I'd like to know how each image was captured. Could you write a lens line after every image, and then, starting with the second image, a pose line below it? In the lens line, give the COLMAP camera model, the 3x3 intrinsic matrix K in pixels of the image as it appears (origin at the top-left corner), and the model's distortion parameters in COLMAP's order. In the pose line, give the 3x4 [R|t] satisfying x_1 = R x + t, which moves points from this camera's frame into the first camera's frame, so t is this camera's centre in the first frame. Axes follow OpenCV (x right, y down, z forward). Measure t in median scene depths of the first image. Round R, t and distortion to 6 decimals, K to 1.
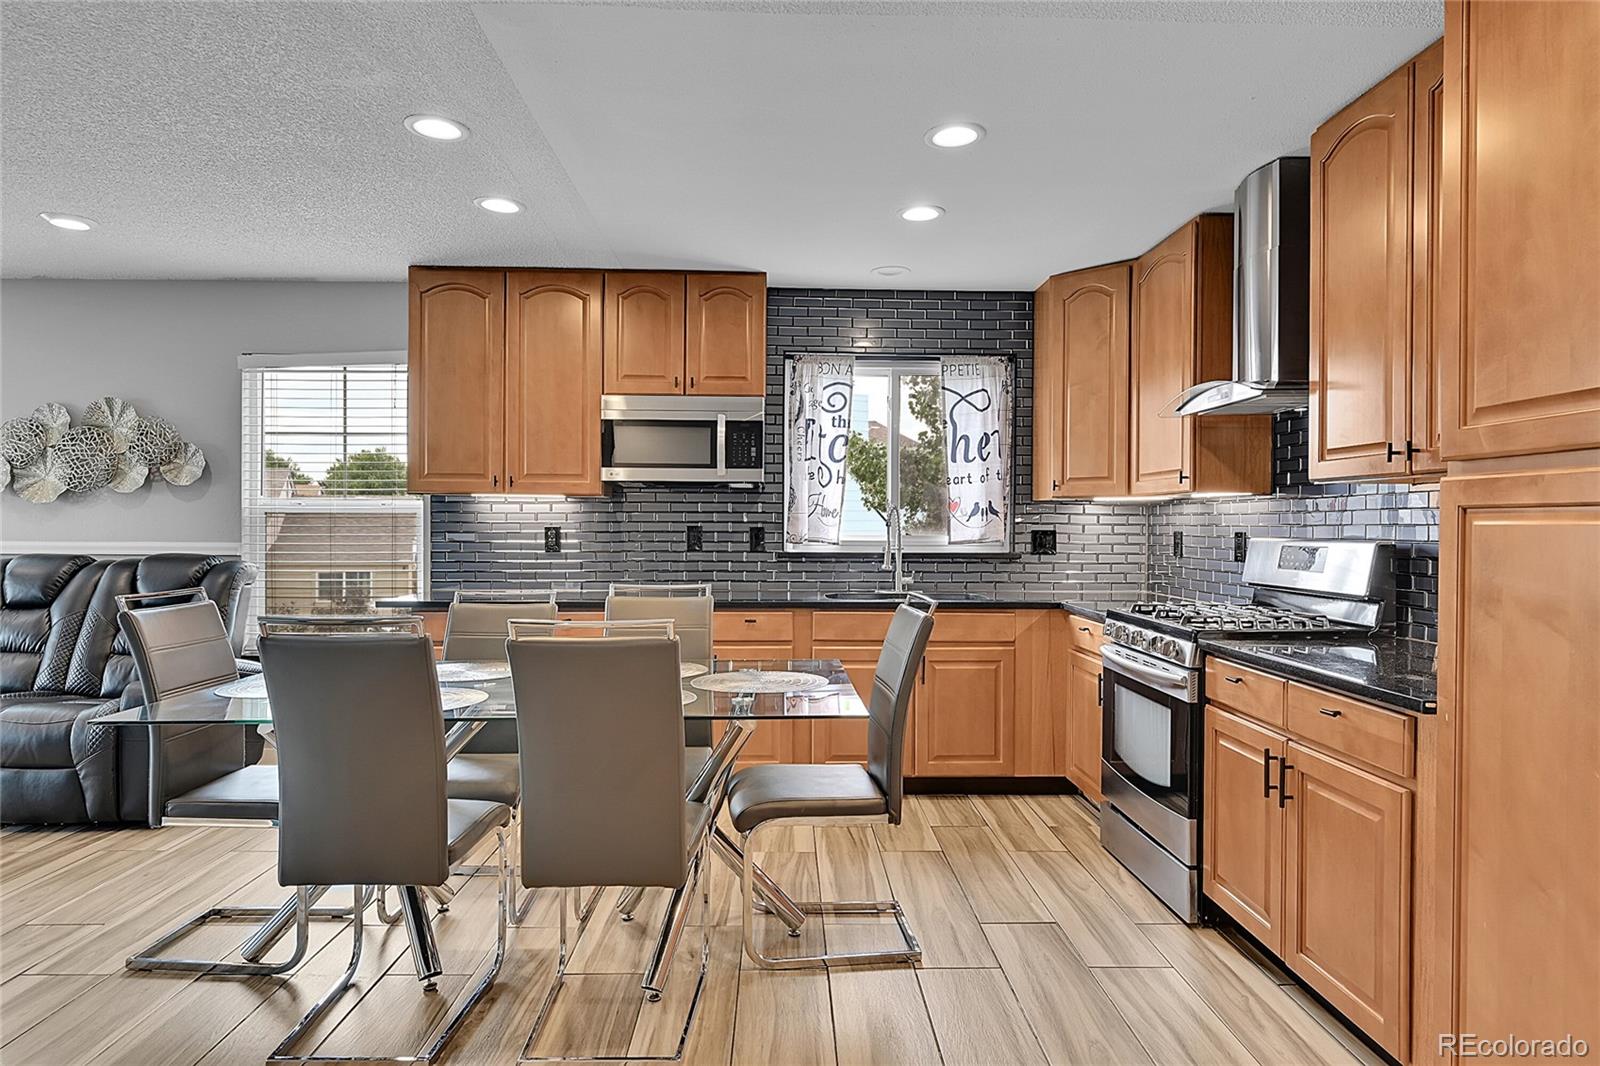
lens RADIAL K [[941.1, 0, 806.6], [0, 941.1, 533.2], [0, 0, 1]] dist [-0.000218, -0.002838]
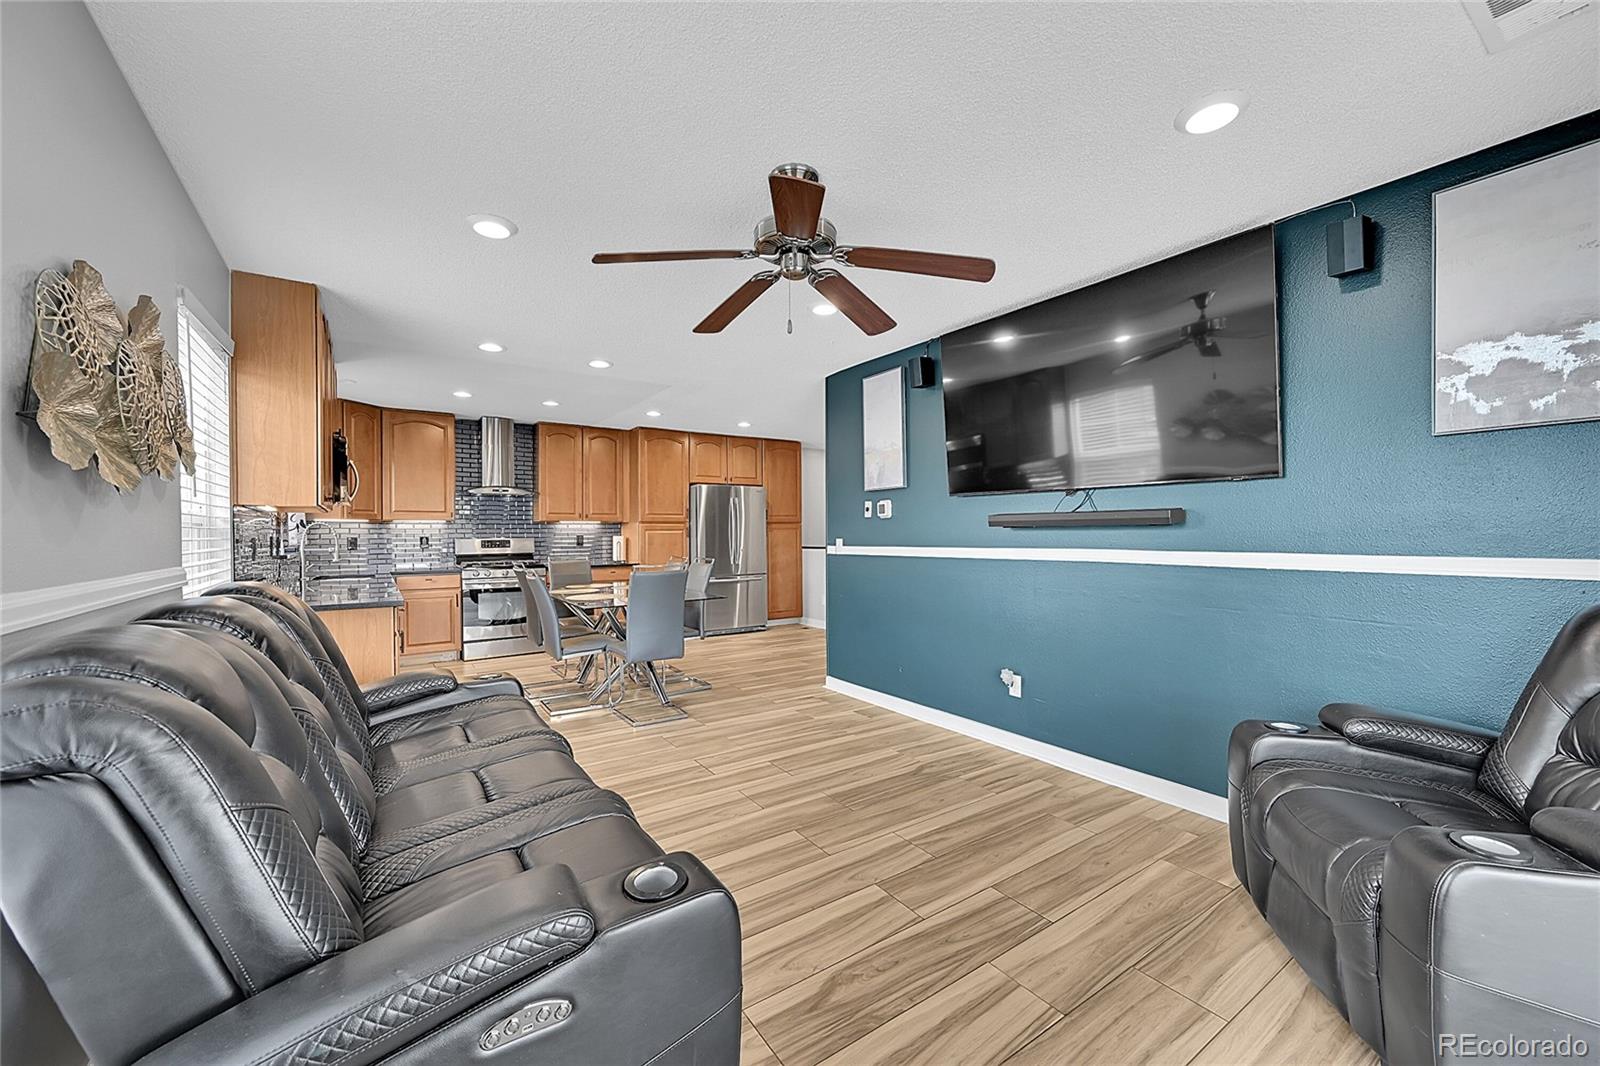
lens RADIAL K [[628.8, 0, 800.4], [0, 628.8, 533.5], [0, 0, 1]] dist [-0.001707, -0.000599]
pose [[-0.536396, -0.003588, 0.843959, -1.278477], [0.009869, 0.999896, 0.010524, -0.014708], [-0.843909, 0.013974, -0.536305, 0.923803]]
